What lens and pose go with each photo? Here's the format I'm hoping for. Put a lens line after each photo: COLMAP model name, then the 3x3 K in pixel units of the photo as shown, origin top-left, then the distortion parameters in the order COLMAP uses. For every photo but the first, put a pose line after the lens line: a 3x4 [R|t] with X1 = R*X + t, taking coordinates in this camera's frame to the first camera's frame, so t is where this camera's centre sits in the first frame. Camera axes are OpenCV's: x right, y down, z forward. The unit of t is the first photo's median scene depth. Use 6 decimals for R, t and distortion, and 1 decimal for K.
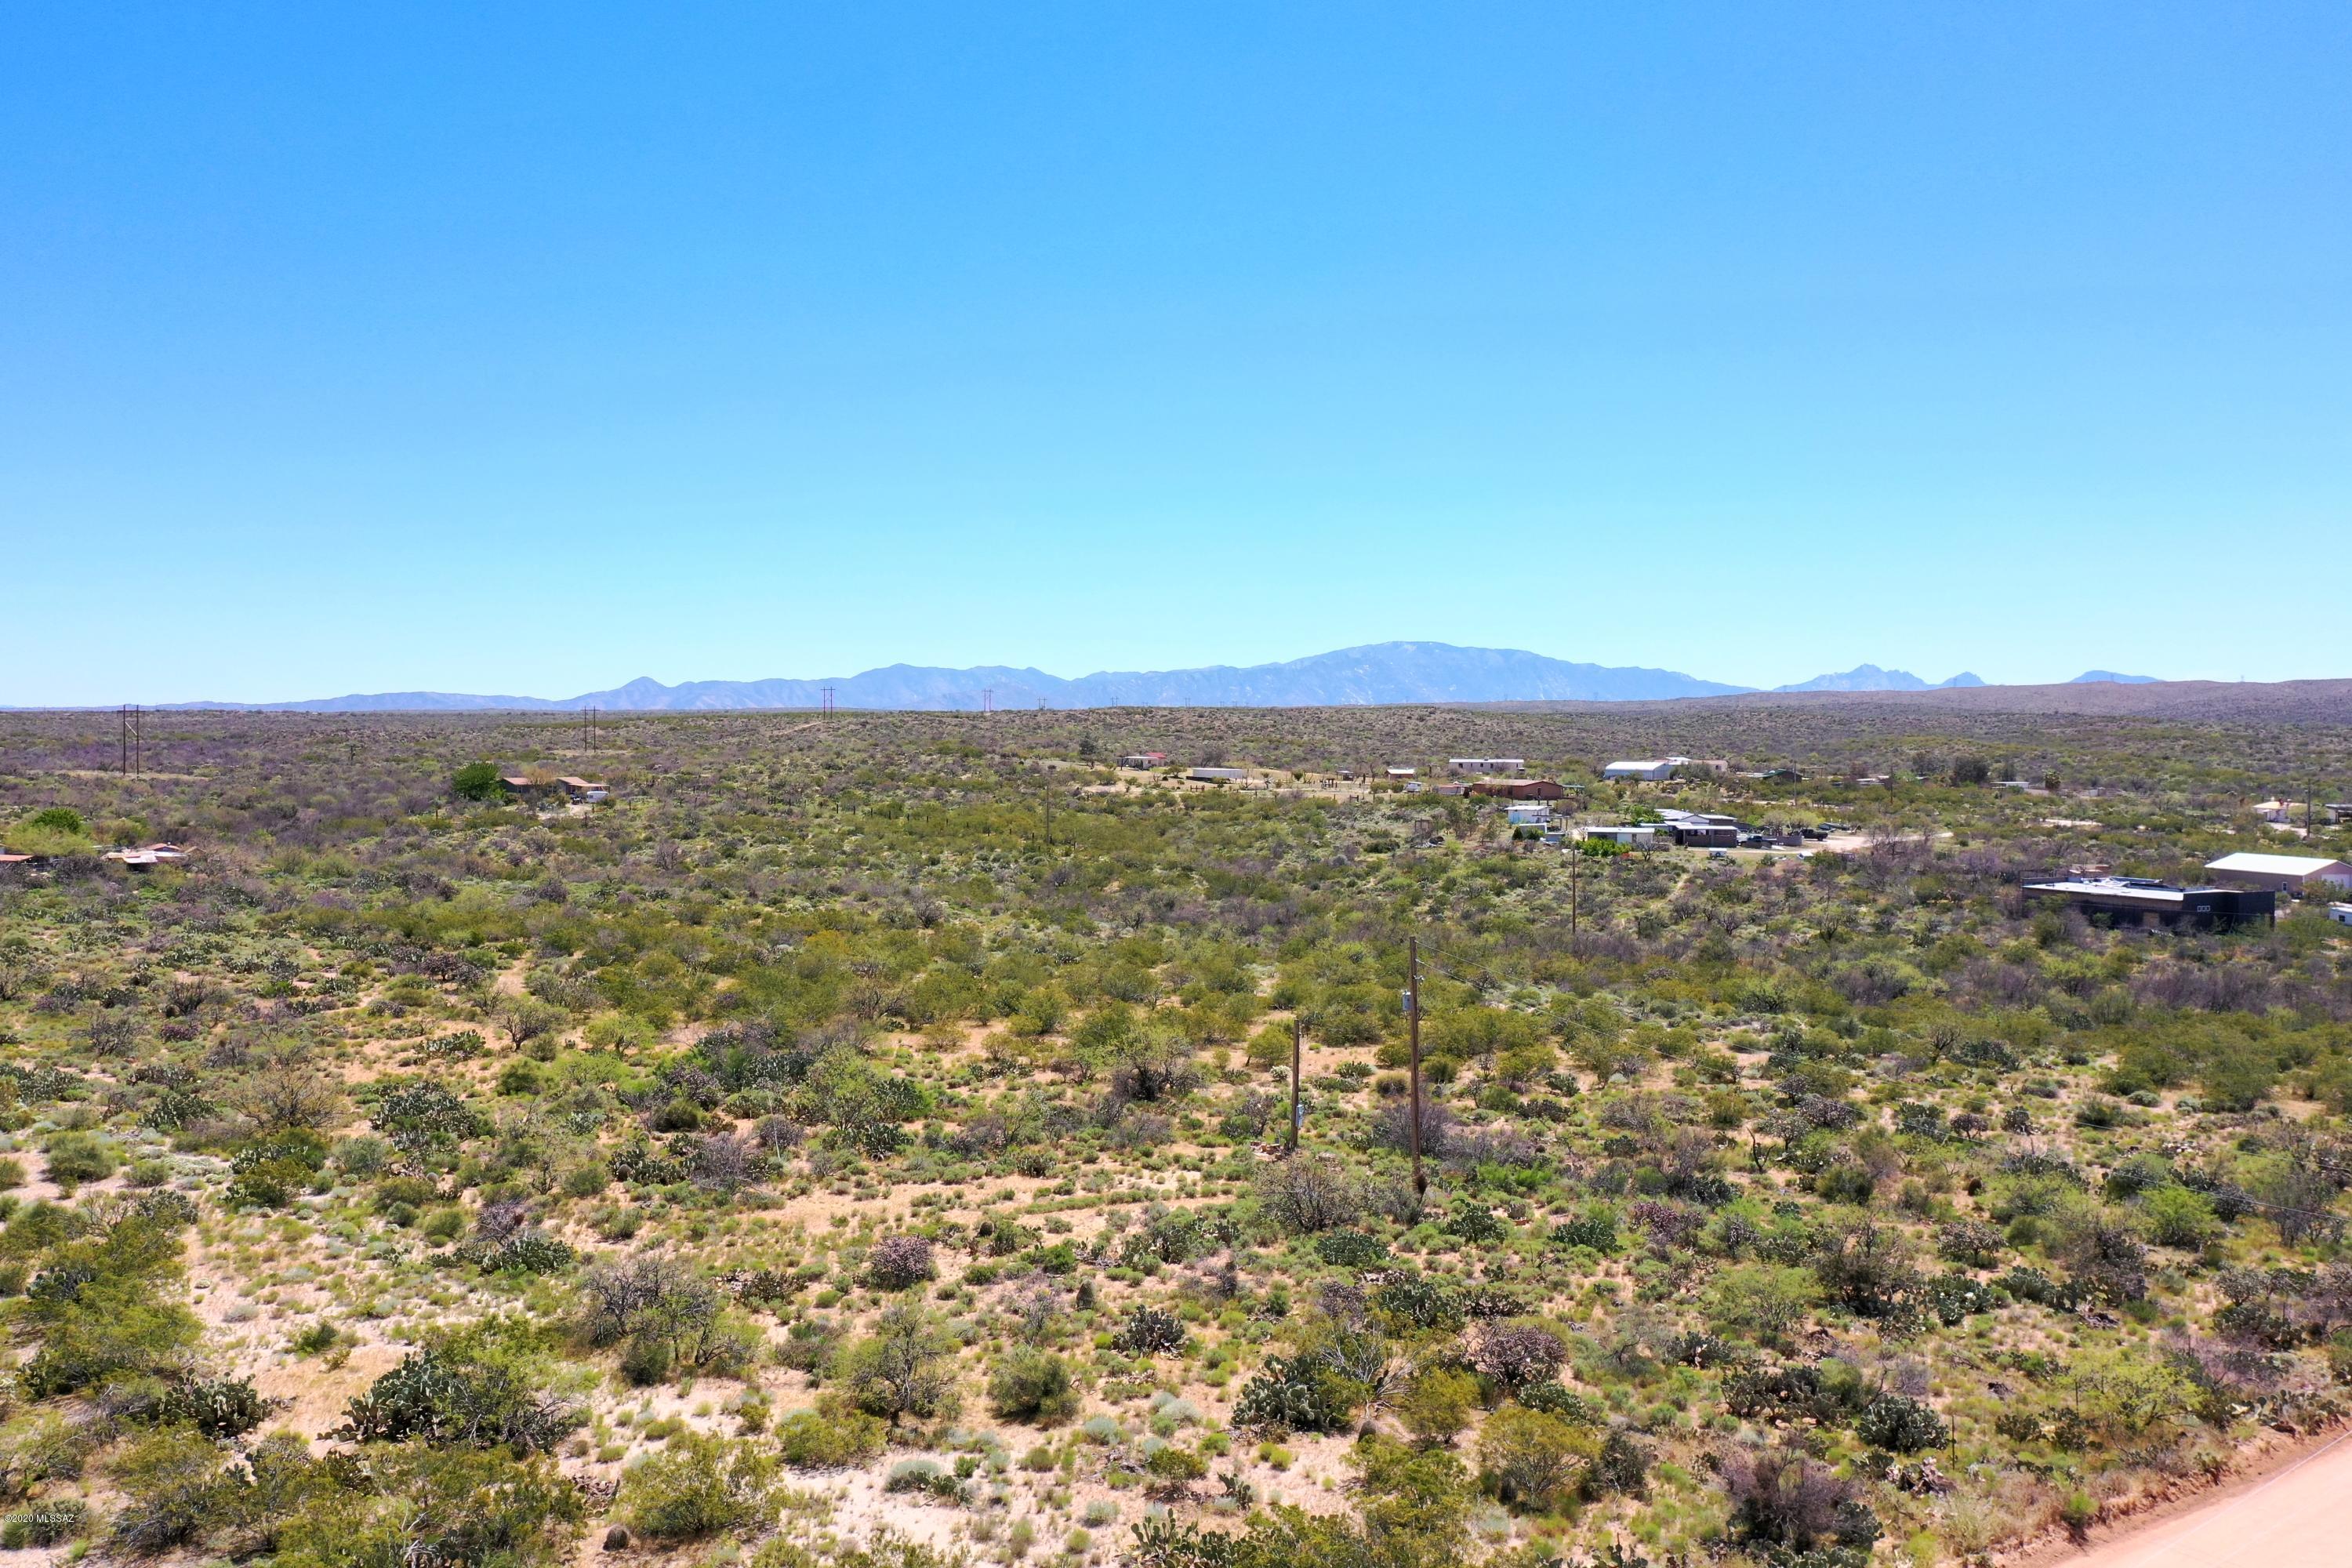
lens RADIAL K [[1884.9, 0, 1176.0], [0, 1884.9, 784.0], [0, 0, 1]] dist [-0.012173, -0.001898]
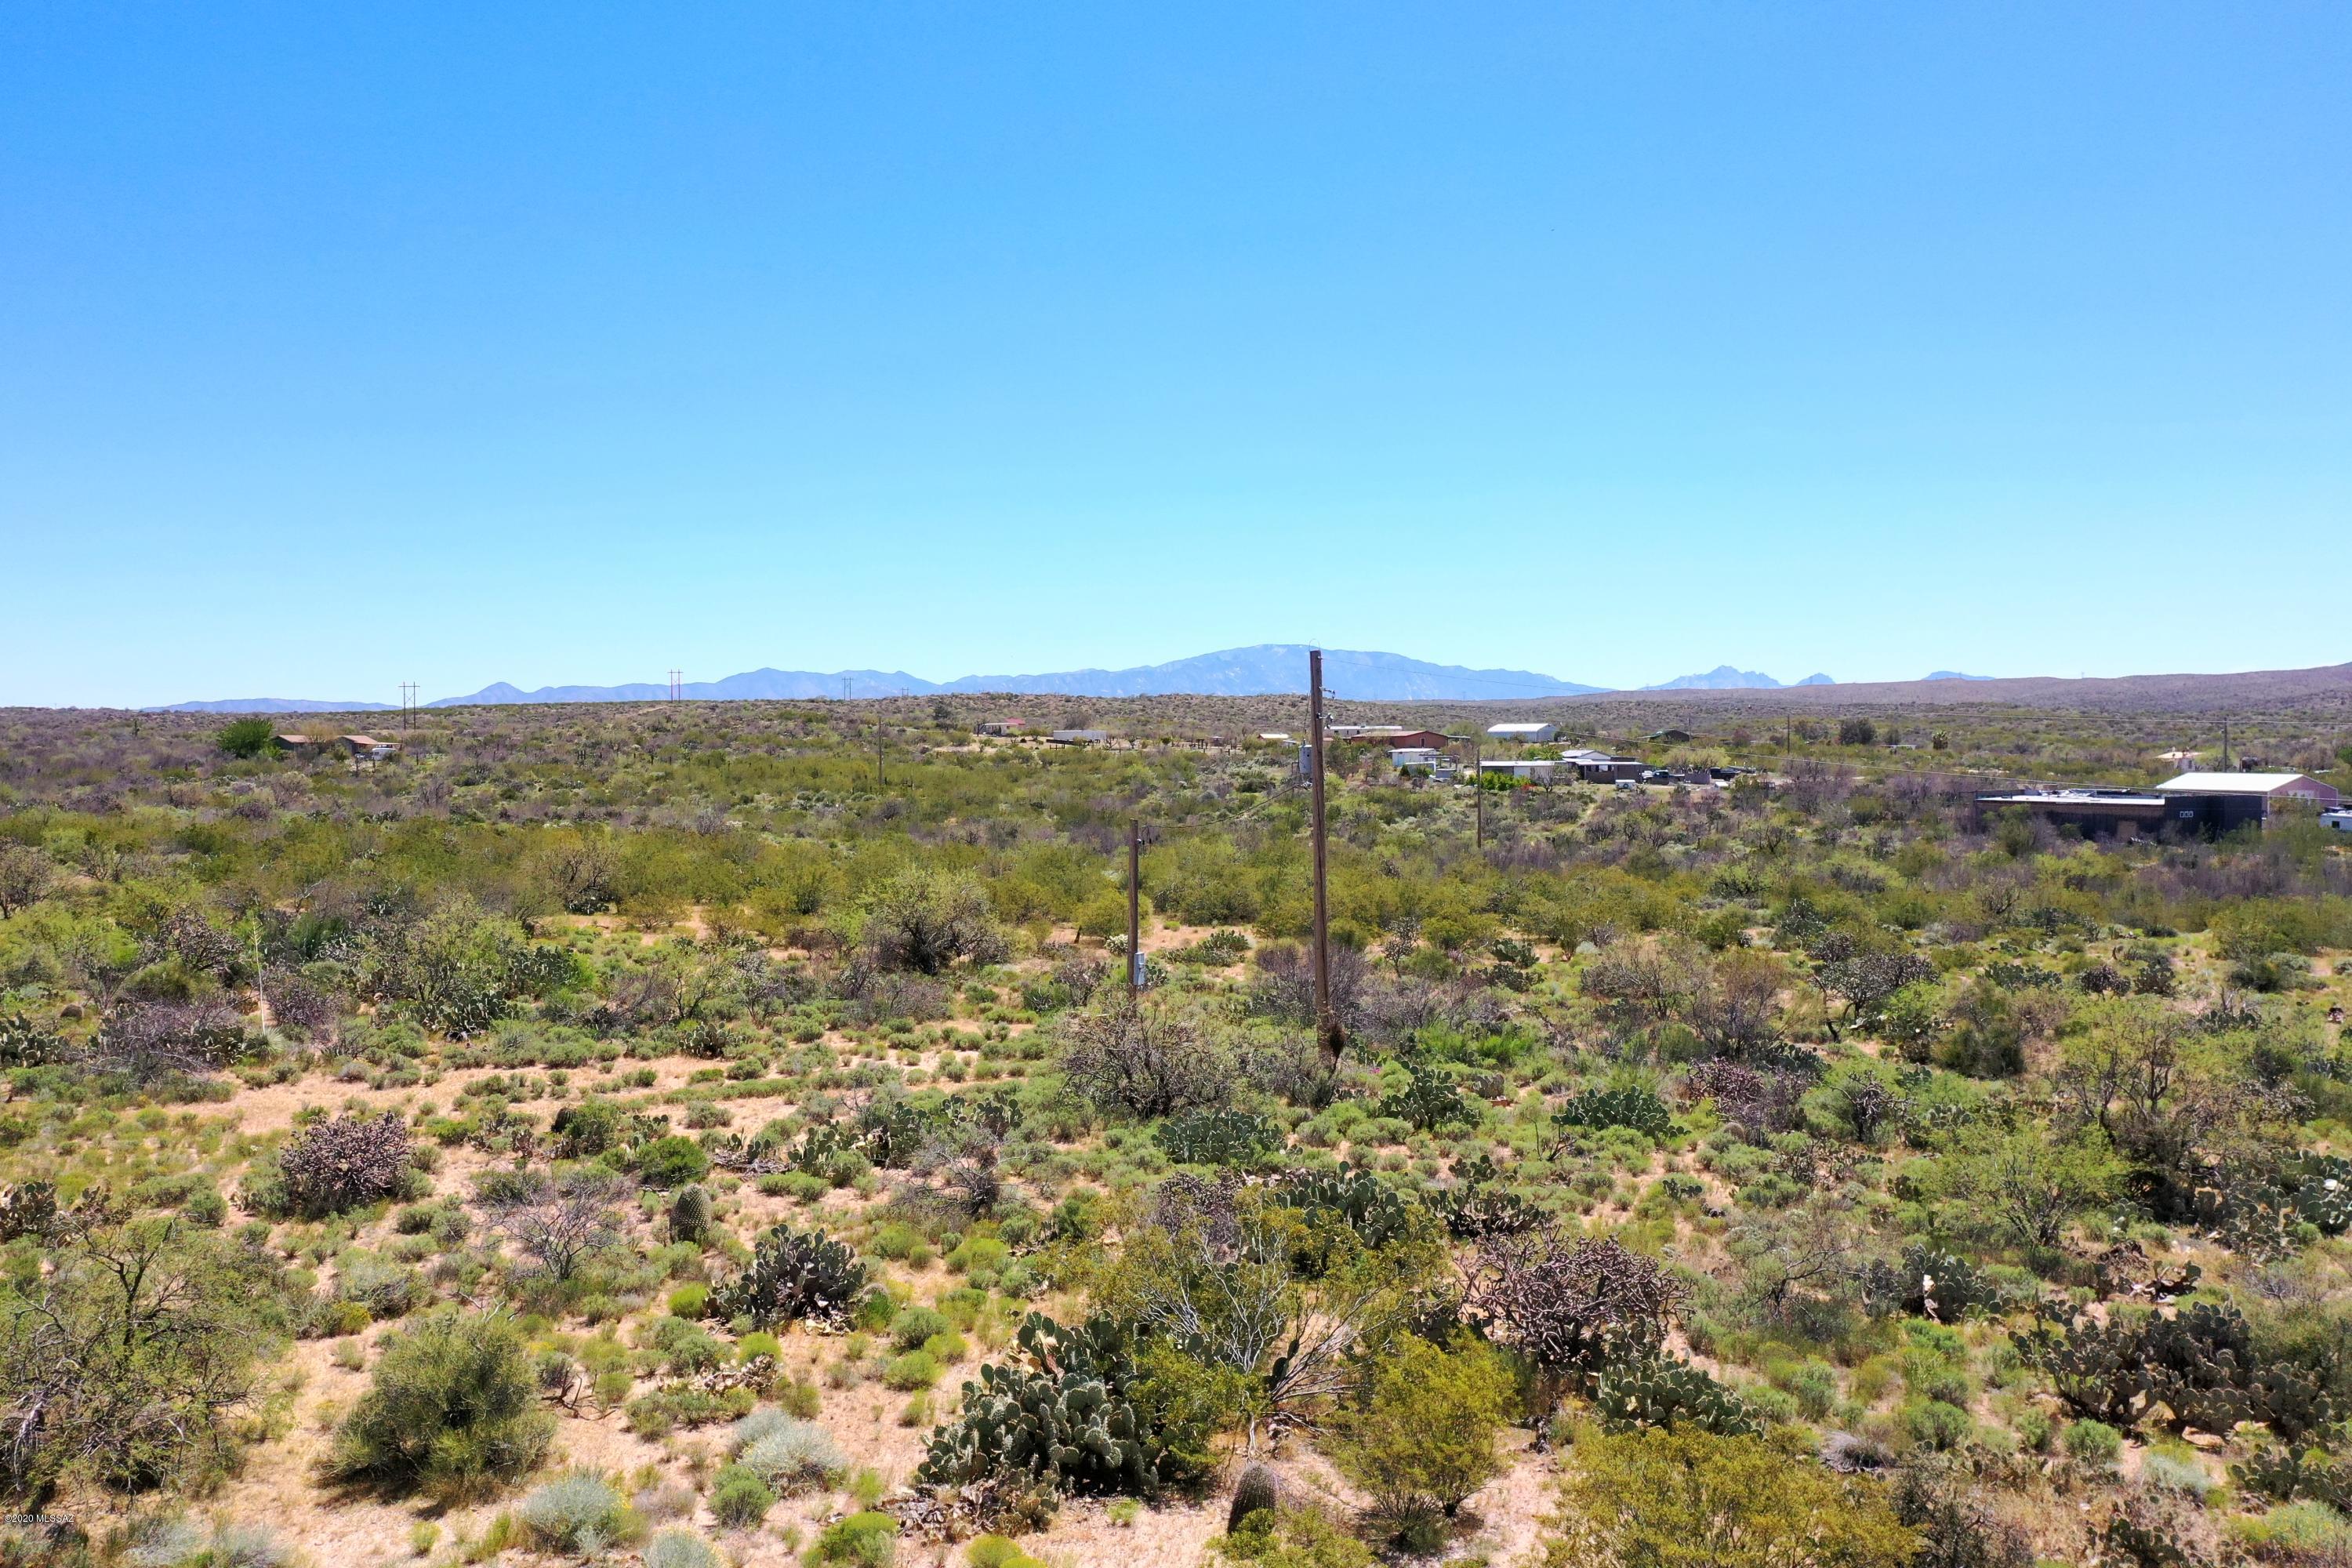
lens RADIAL K [[1944.0, 0, 1176.0], [0, 1944.0, 784.0], [0, 0, 1]] dist [-0.006072, -0.000614]
pose [[0.997603, -0.009589, 0.068526, 0.040226], [0.009034, 0.999924, 0.008397, 0.130961], [-0.068602, -0.007758, 0.997614, 0.406779]]
